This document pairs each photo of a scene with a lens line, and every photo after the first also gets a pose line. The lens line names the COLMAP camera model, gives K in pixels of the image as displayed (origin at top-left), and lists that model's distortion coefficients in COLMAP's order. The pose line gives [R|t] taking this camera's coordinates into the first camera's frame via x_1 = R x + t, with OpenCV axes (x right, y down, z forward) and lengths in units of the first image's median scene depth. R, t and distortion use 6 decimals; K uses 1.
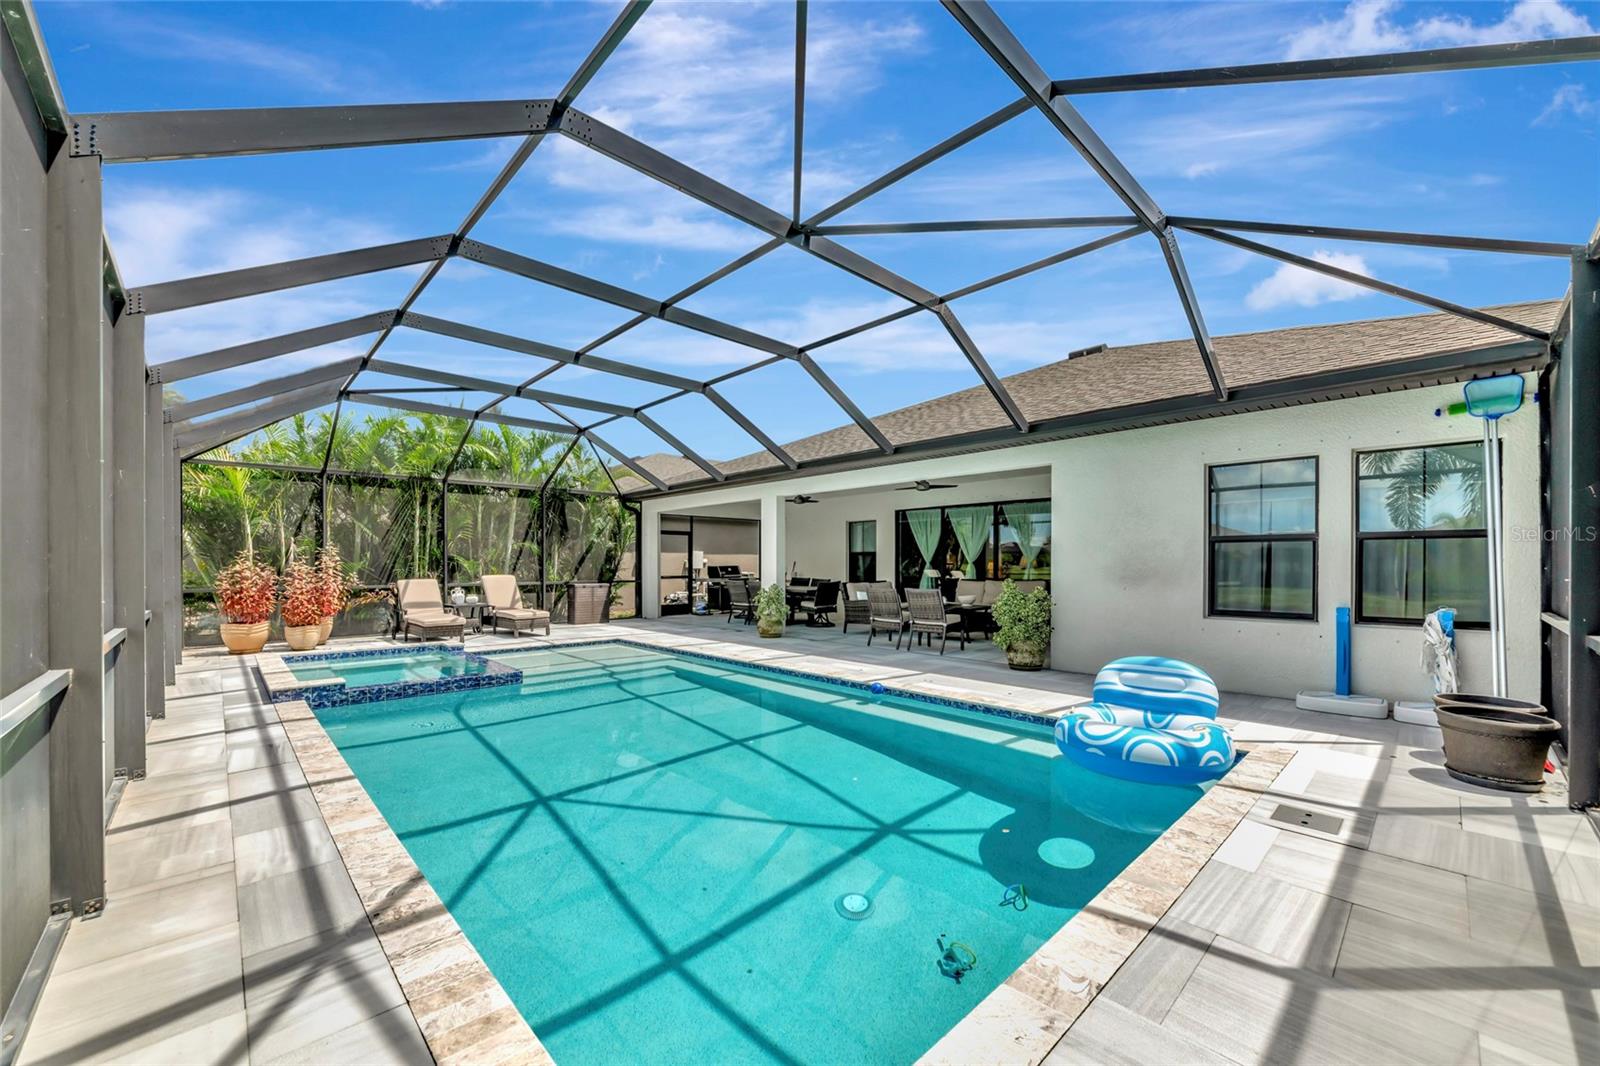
lens RADIAL K [[617.5, 0, 799.2], [0, 617.5, 562.1], [0, 0, 1]] dist [-0.000369, 0.000006]
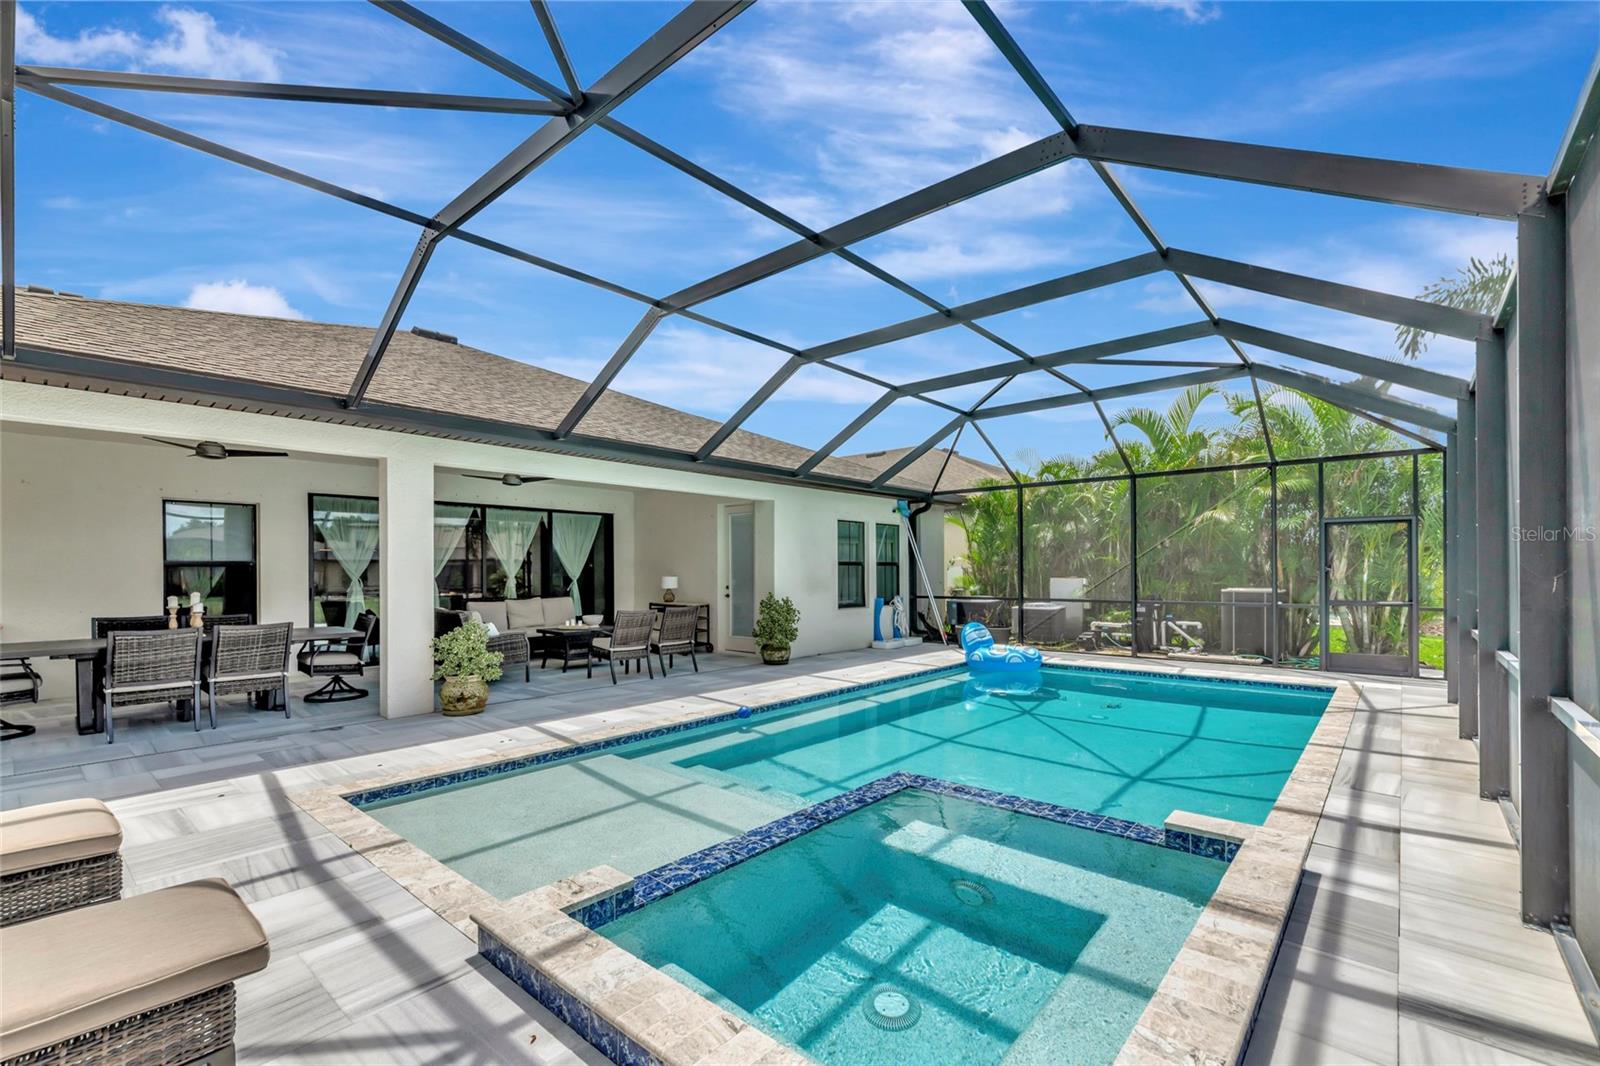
lens RADIAL K [[688.4, 0, 798.1], [0, 688.4, 568.9], [0, 0, 1]] dist [-0.000153, -0.000127]
pose [[-0.099676, 0.003870, 0.995012, -1.024243], [0.006688, 0.999972, -0.003219, -0.010112], [-0.994997, 0.006334, -0.099699, 1.098973]]
